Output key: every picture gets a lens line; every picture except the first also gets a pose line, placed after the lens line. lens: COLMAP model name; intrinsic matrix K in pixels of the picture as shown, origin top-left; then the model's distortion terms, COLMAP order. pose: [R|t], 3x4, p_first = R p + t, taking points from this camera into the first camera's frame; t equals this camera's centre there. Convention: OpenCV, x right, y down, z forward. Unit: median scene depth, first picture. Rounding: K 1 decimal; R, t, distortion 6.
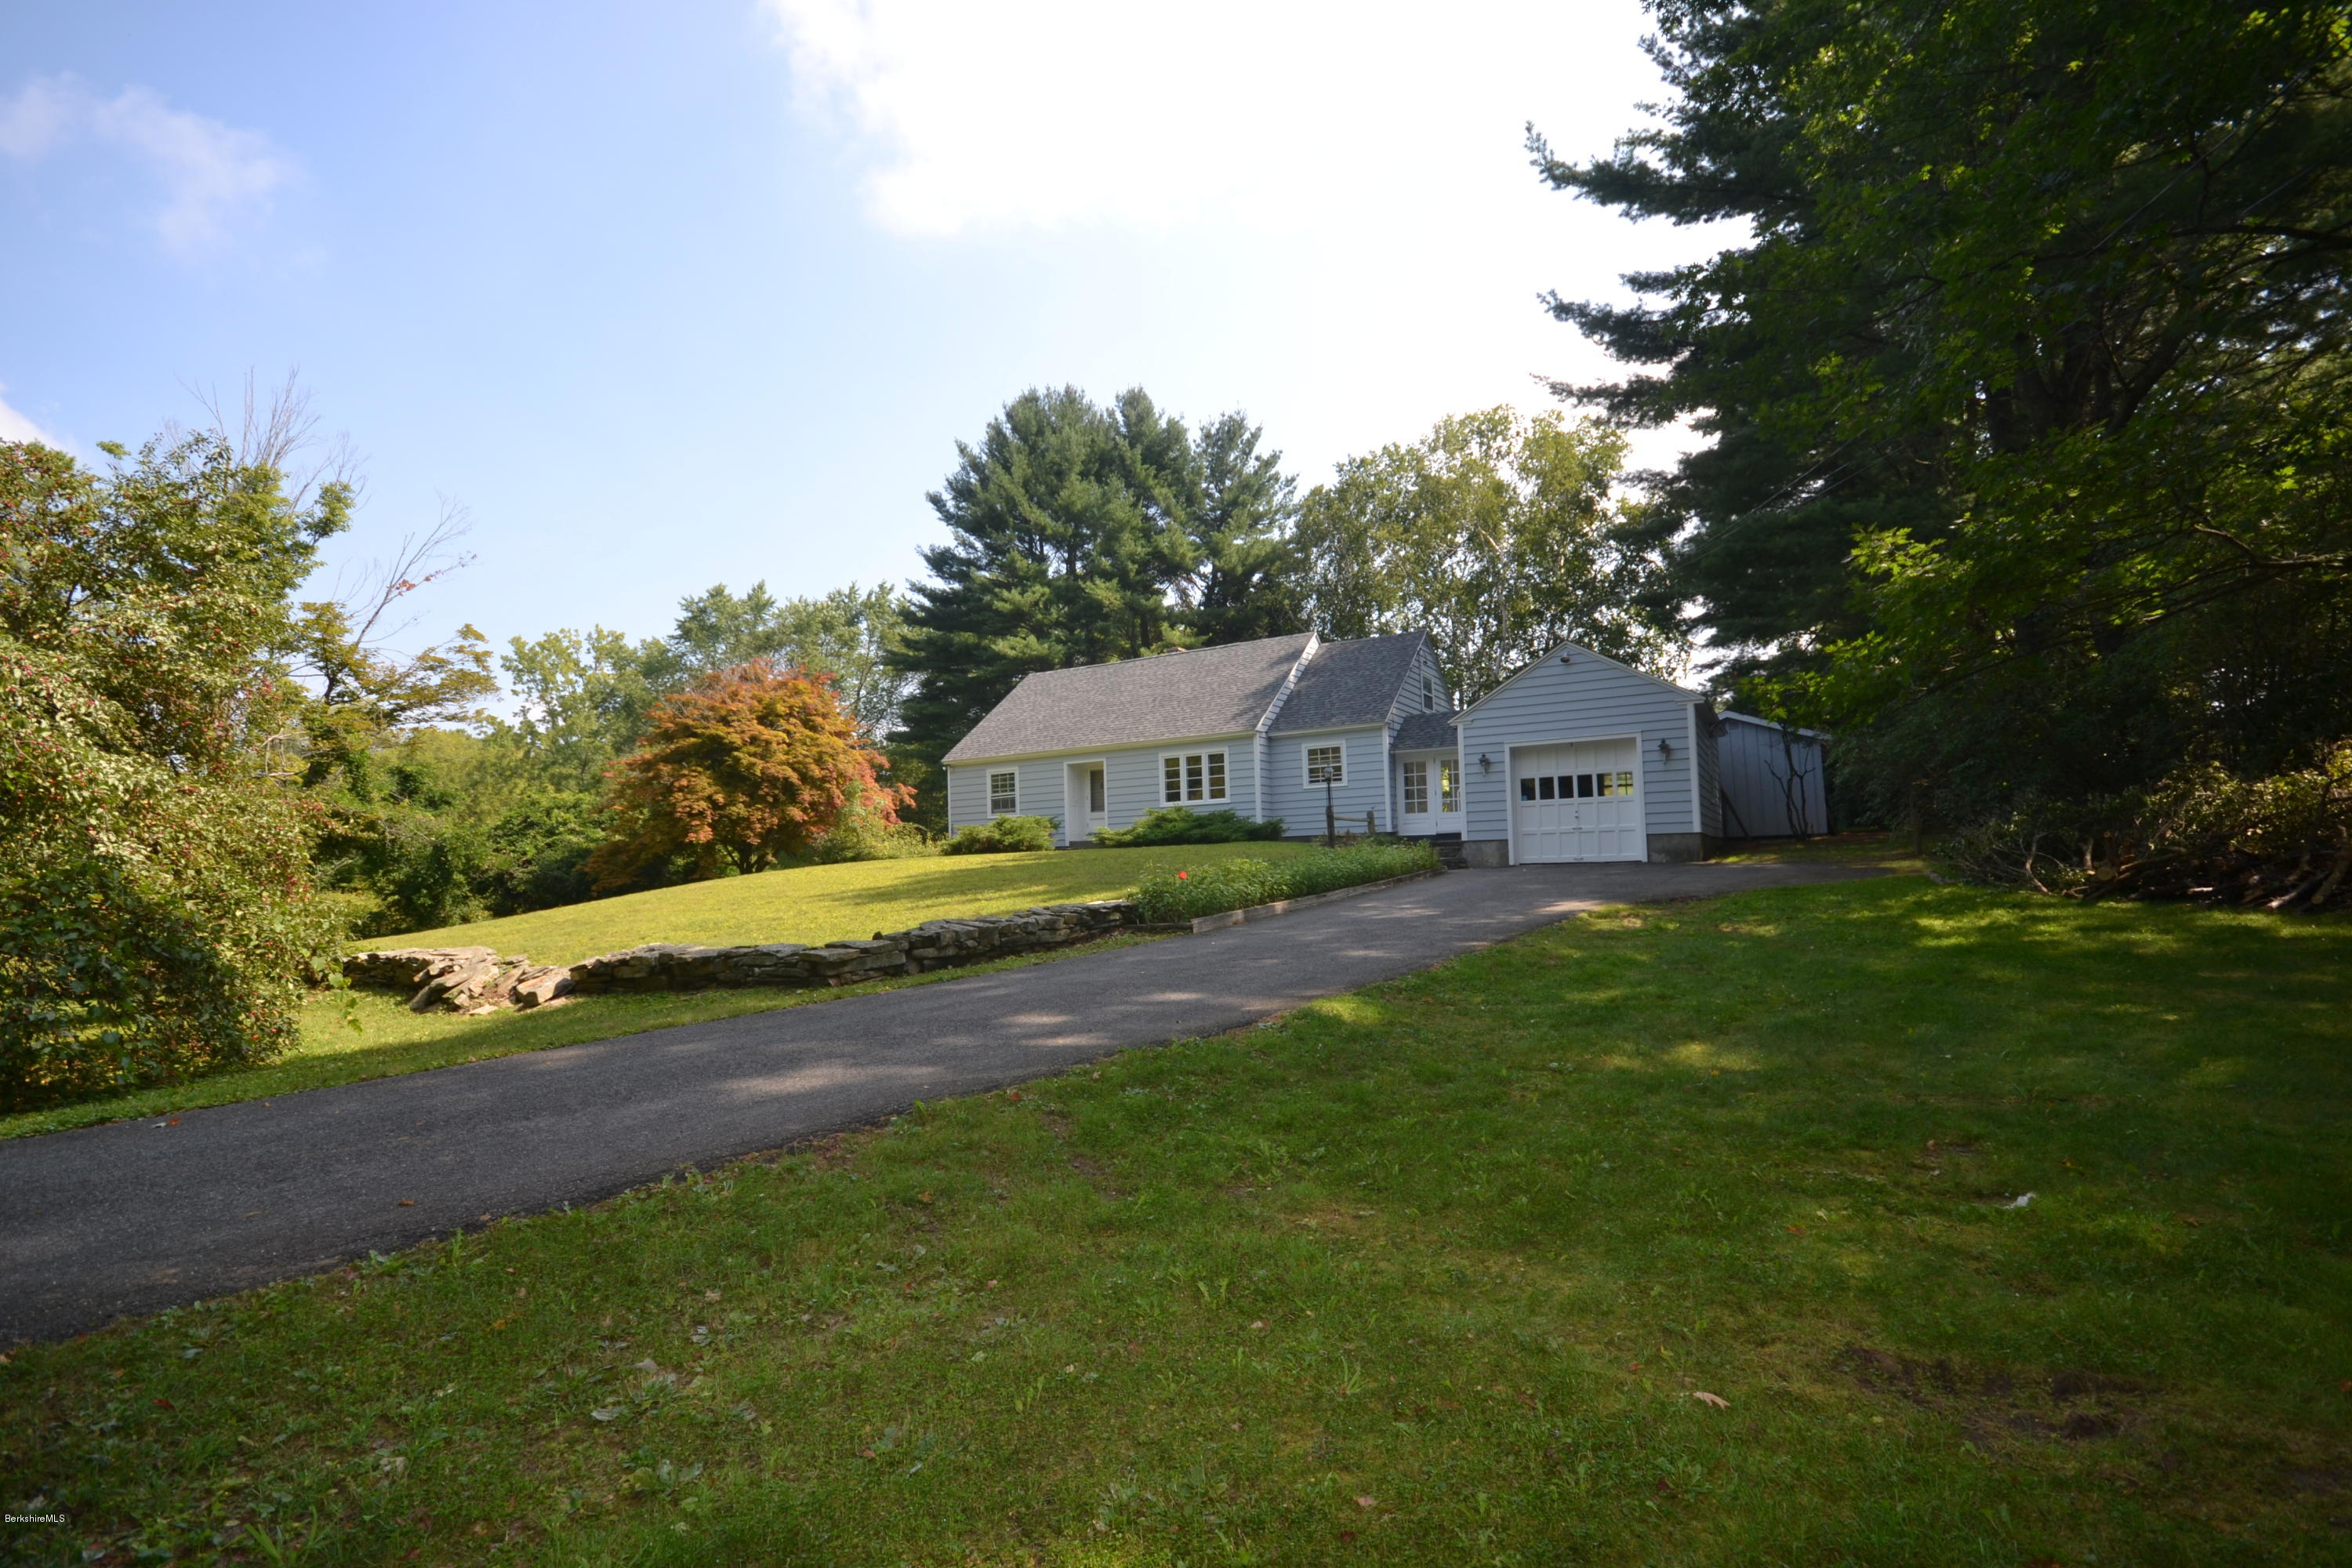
lens RADIAL K [[1039.4, 0, 1172.9], [0, 1039.4, 804.7], [0, 0, 1]] dist [0.011099, -0.011467]
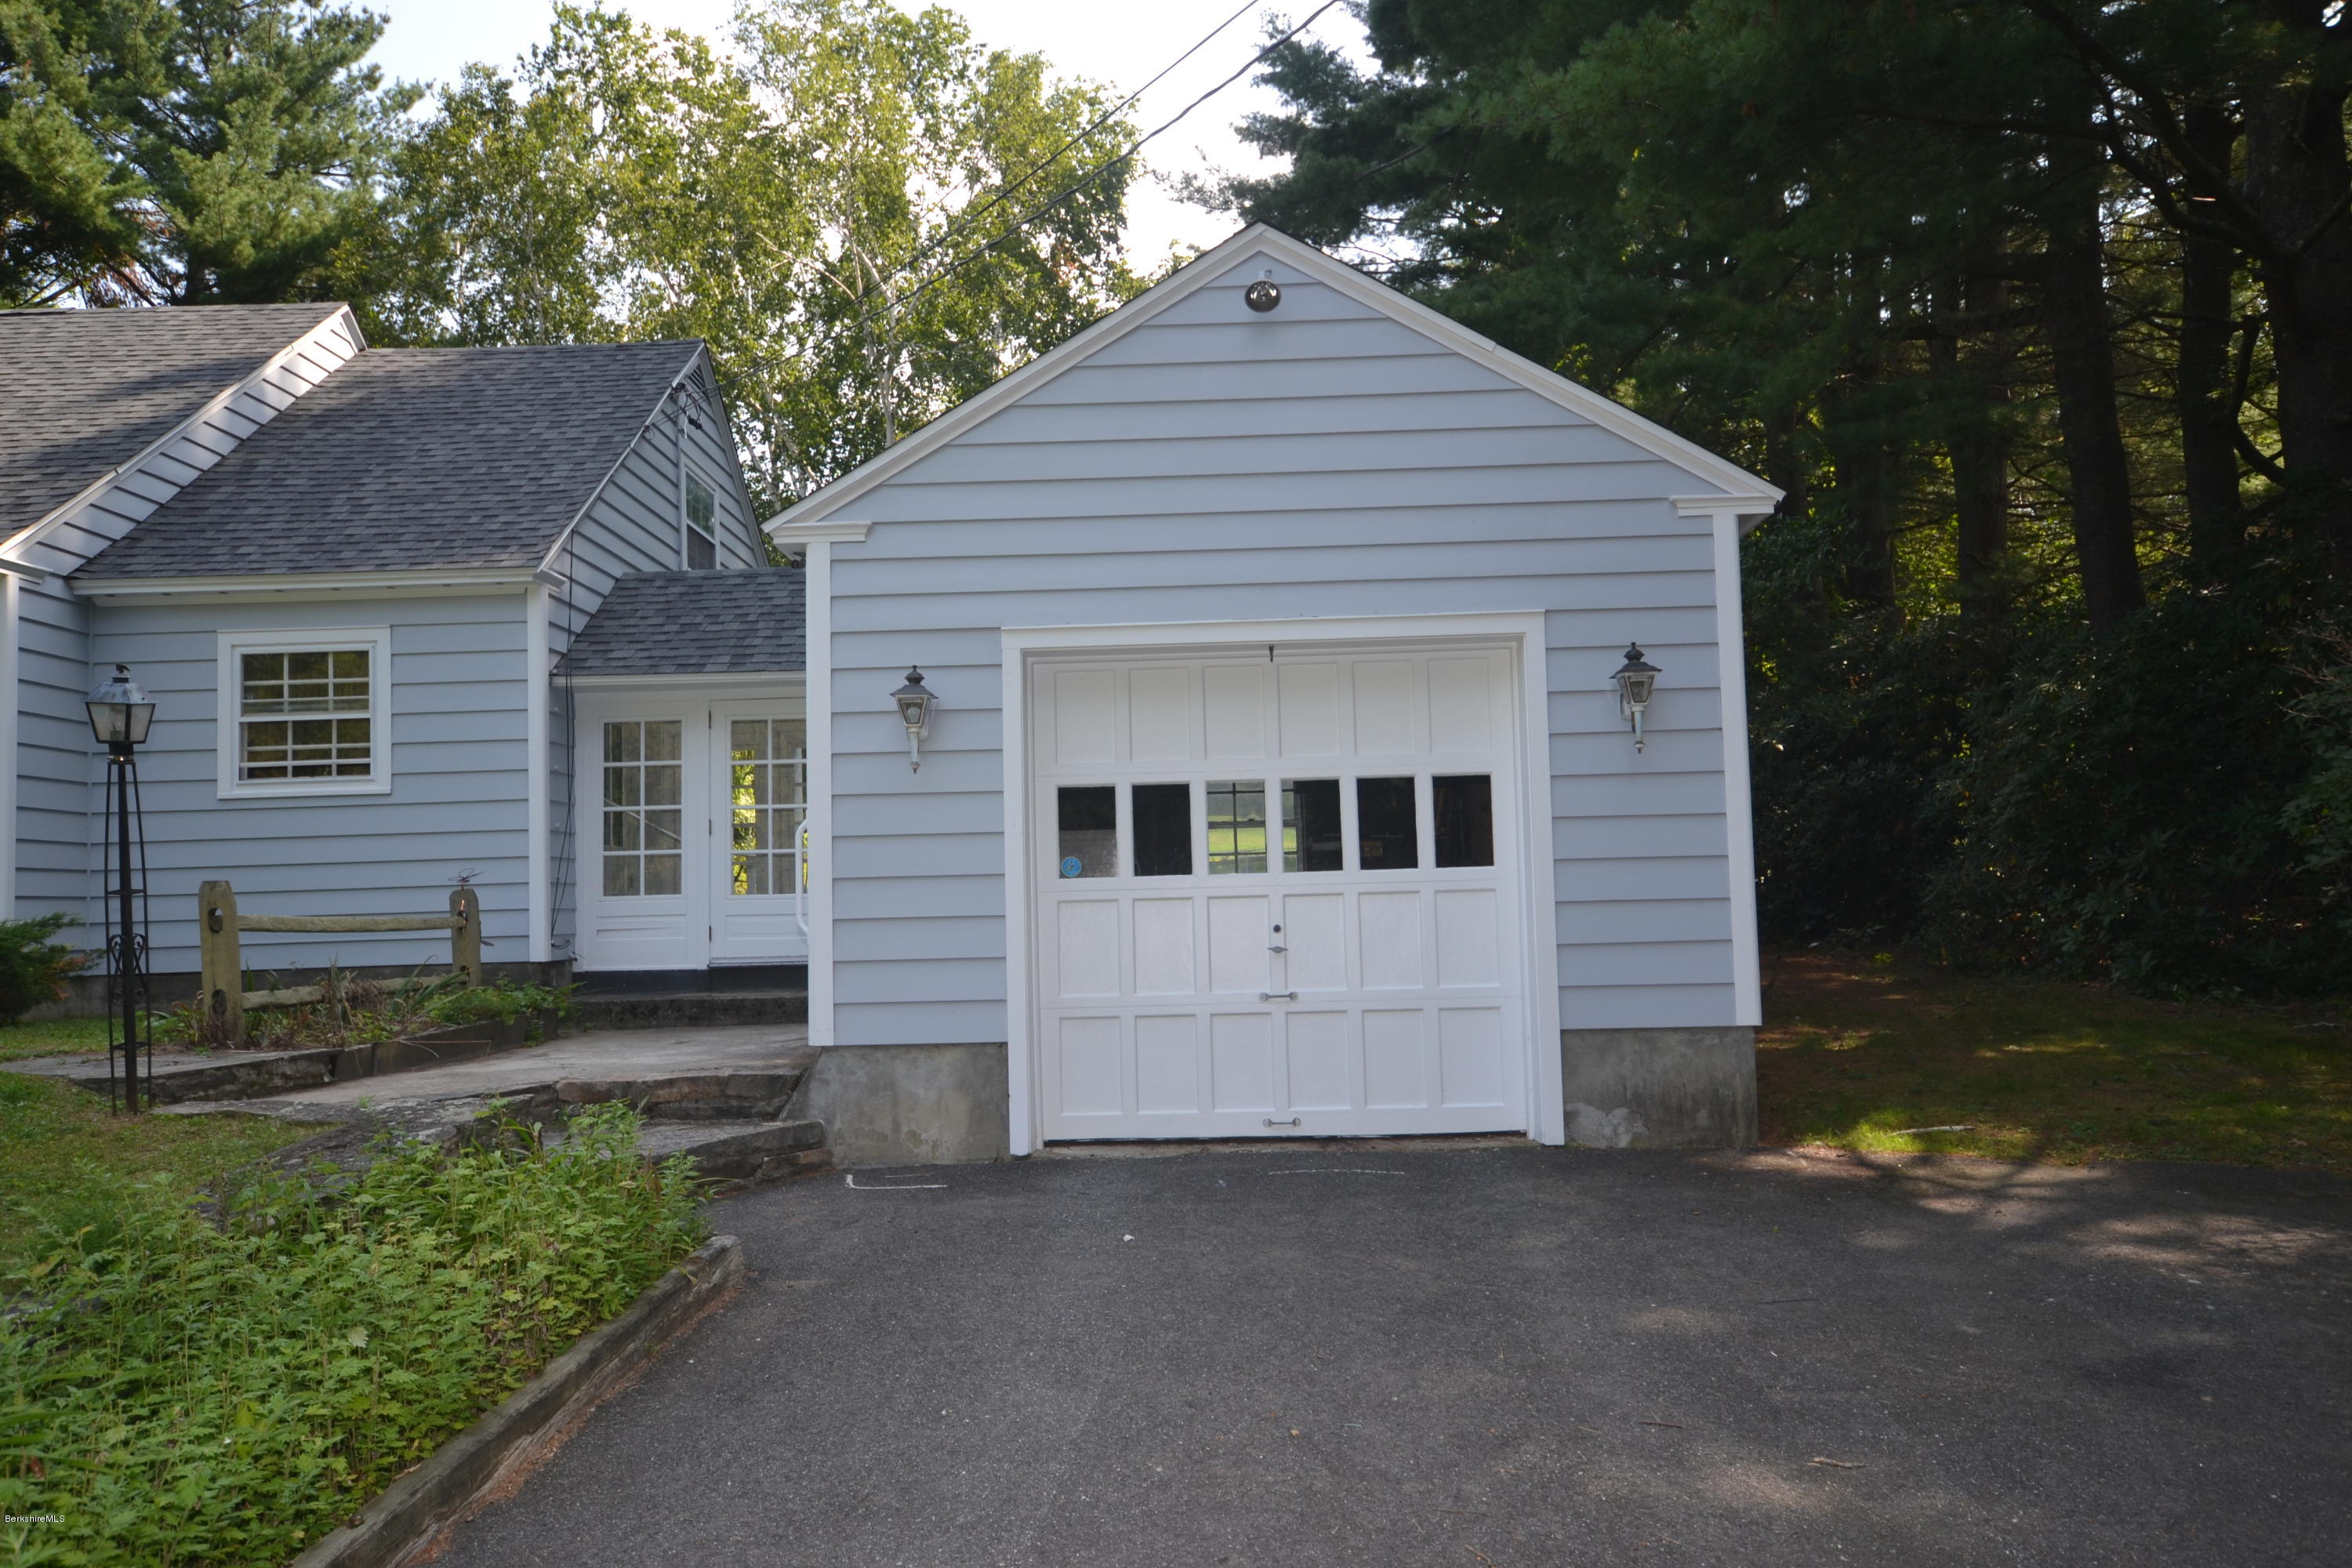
lens RADIAL K [[1580.8, 0, 1176.0], [0, 1580.8, 784.0], [0, 0, 1]] dist [0.041448, 0.000608]
pose [[0.866891, 0.044552, 0.496503, 0.140523], [-0.027018, 0.998733, -0.042445, -0.008195], [-0.497765, 0.023381, 0.866997, 0.535139]]
